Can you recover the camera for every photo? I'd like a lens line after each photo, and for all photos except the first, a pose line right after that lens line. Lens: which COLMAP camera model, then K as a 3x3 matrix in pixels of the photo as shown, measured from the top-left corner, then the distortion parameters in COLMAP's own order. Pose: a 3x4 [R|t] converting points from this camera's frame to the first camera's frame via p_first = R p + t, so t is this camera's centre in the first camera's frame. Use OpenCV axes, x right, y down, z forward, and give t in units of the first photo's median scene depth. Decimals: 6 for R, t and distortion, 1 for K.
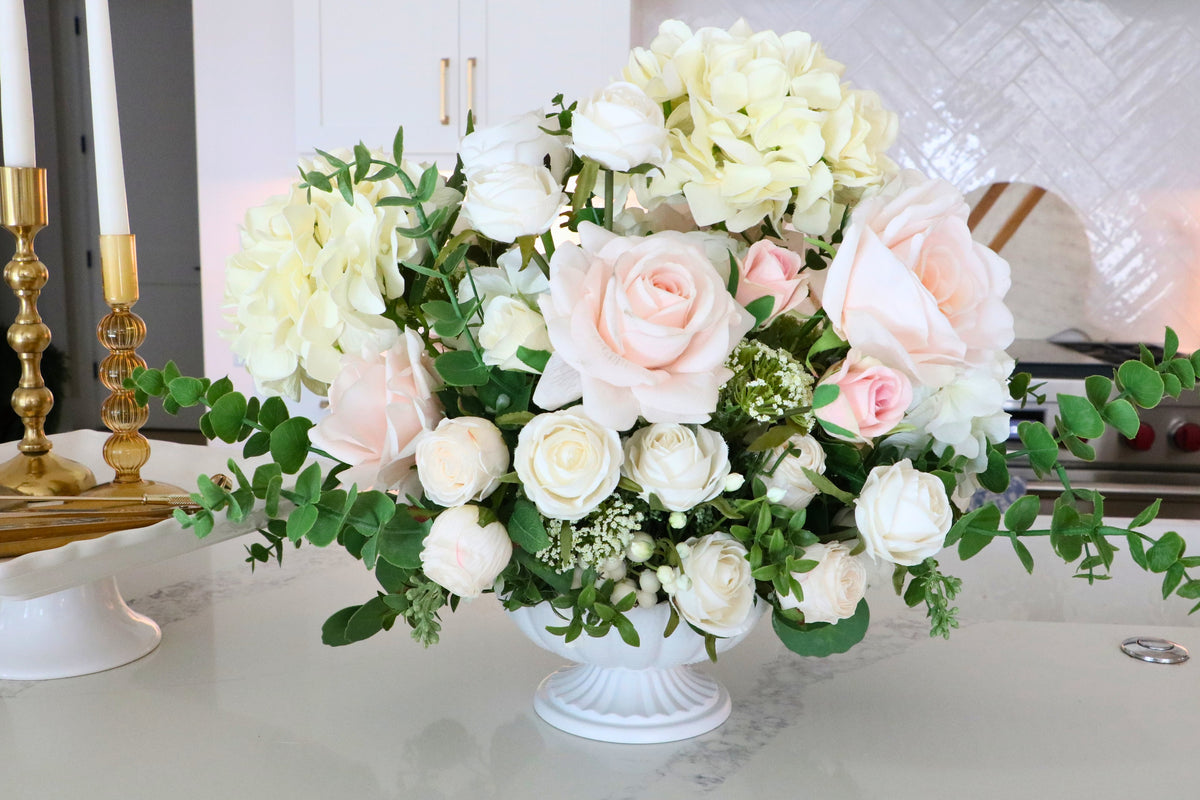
lens RADIAL K [[1211.1, 0, 600.2], [0, 1211.1, 402.5], [0, 0, 1]] dist [-0.085362, 0.000000]
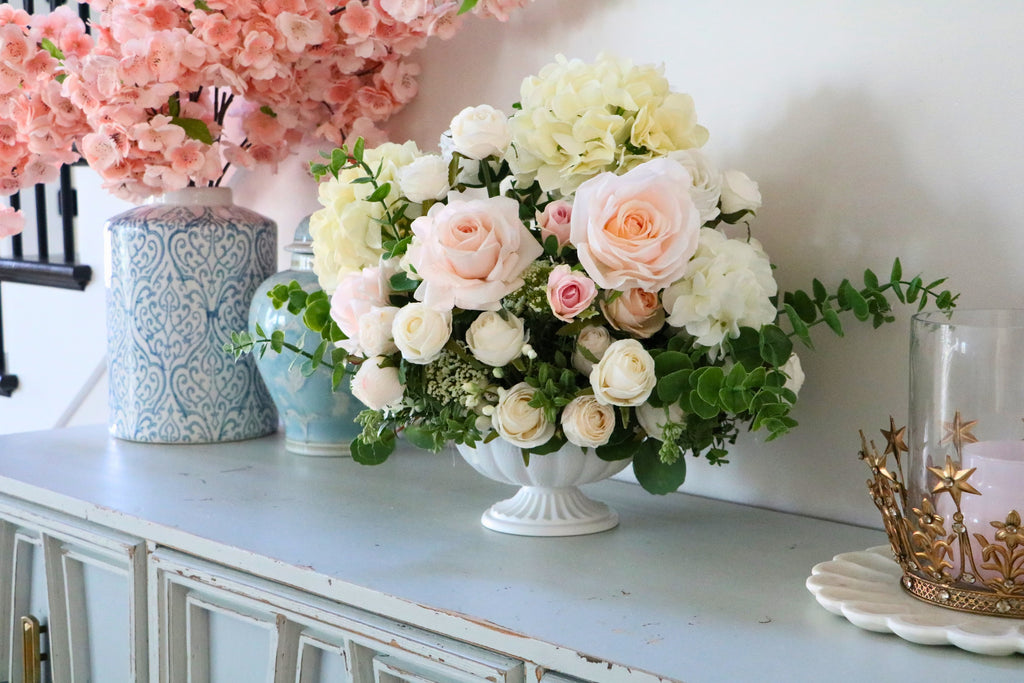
lens RADIAL K [[1679.2, 0, 506.0], [0, 1679.2, 335.5], [0, 0, 1]] dist [0.078638, 0.000000]
pose [[0.880761, 0.025362, -0.472881, 1.126244], [-0.049548, 0.998019, -0.038759, 0.132849], [0.470961, 0.057568, 0.880274, -0.973410]]
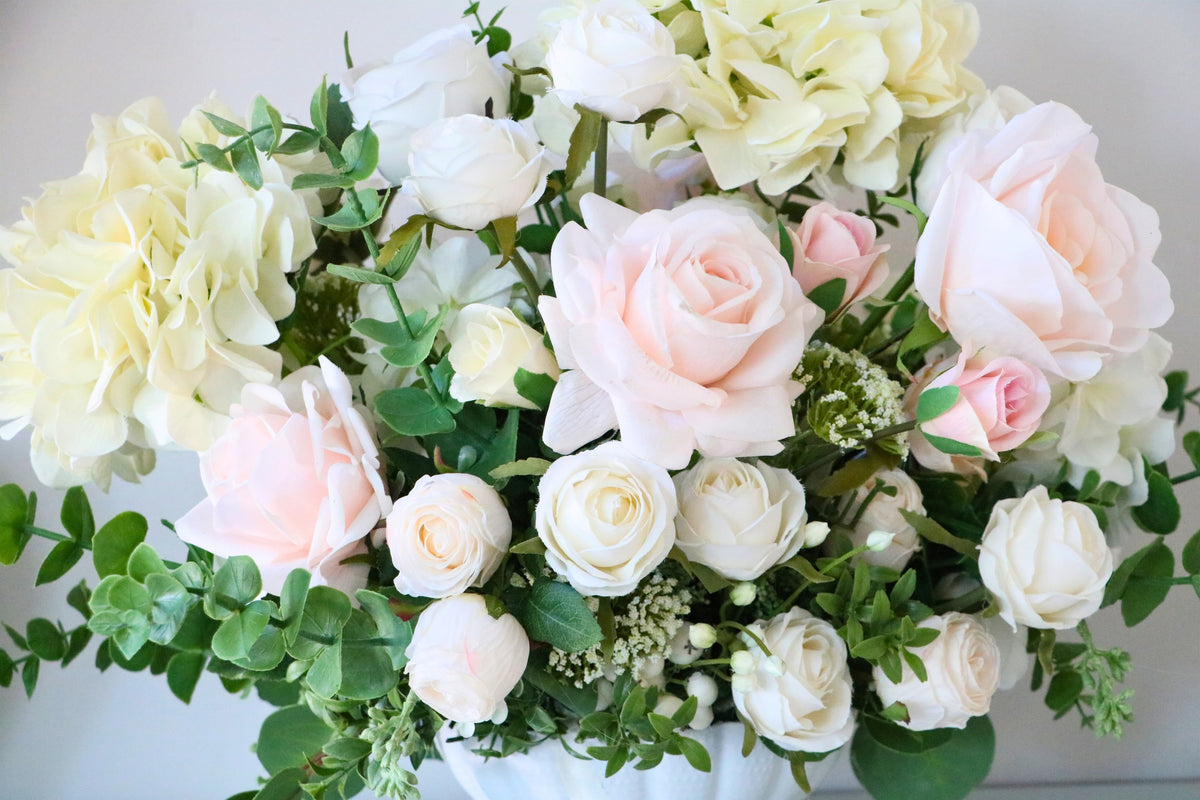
lens RADIAL K [[2799.2, 0, 615.9], [0, 2799.2, 413.5], [0, 0, 1]] dist [0.361662, 0.000000]
pose [[0.983541, -0.074144, 0.164771, -0.277422], [0.083062, 0.995392, -0.047904, 0.063364], [-0.160460, 0.060802, 0.985168, -0.648055]]
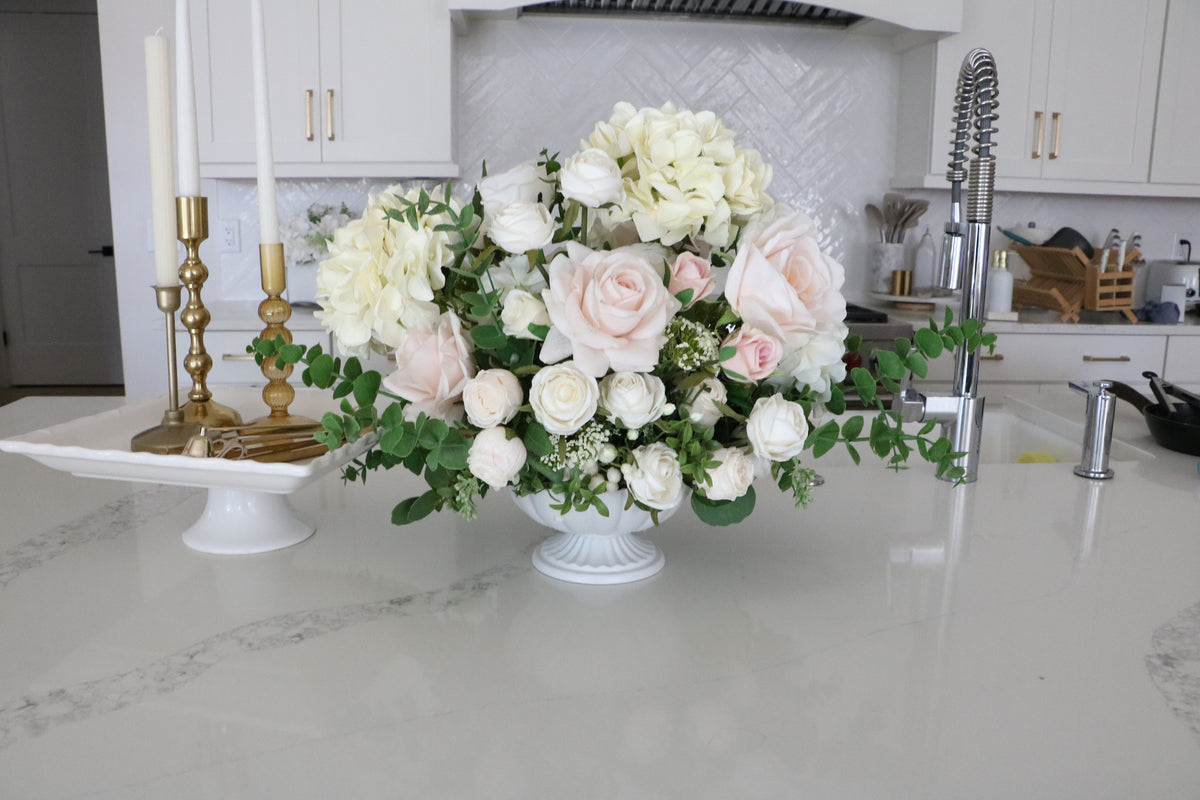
lens RADIAL K [[987.8, 0, 600.8], [0, 987.8, 391.5], [0, 0, 1]] dist [-0.130621, 0.010832]
pose [[0.997605, -0.013320, 0.067868, -0.060559], [0.010759, 0.999221, 0.037962, -0.005802], [-0.068321, -0.037140, 0.996972, -0.248466]]
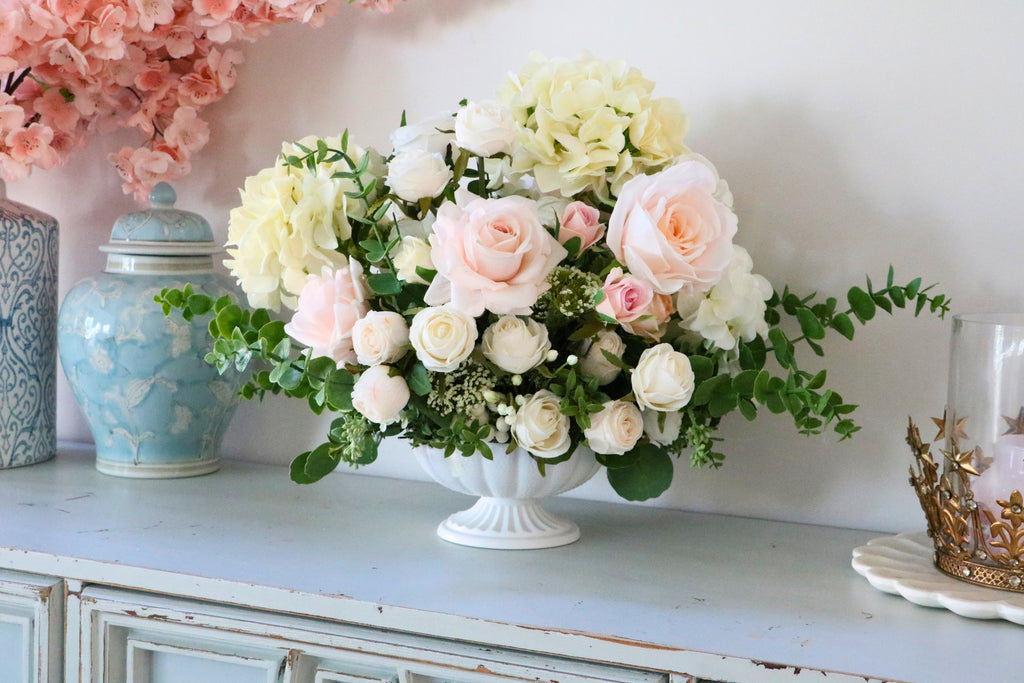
lens RADIAL K [[1679.2, 0, 511.2], [0, 1679.2, 345.1], [0, 0, 1]] dist [0.078638, 0.000000]
pose [[0.994600, 0.015975, -0.102550, 0.274973], [-0.021673, 0.998268, -0.054690, 0.169203], [0.101499, 0.056618, 0.993223, -1.138327]]
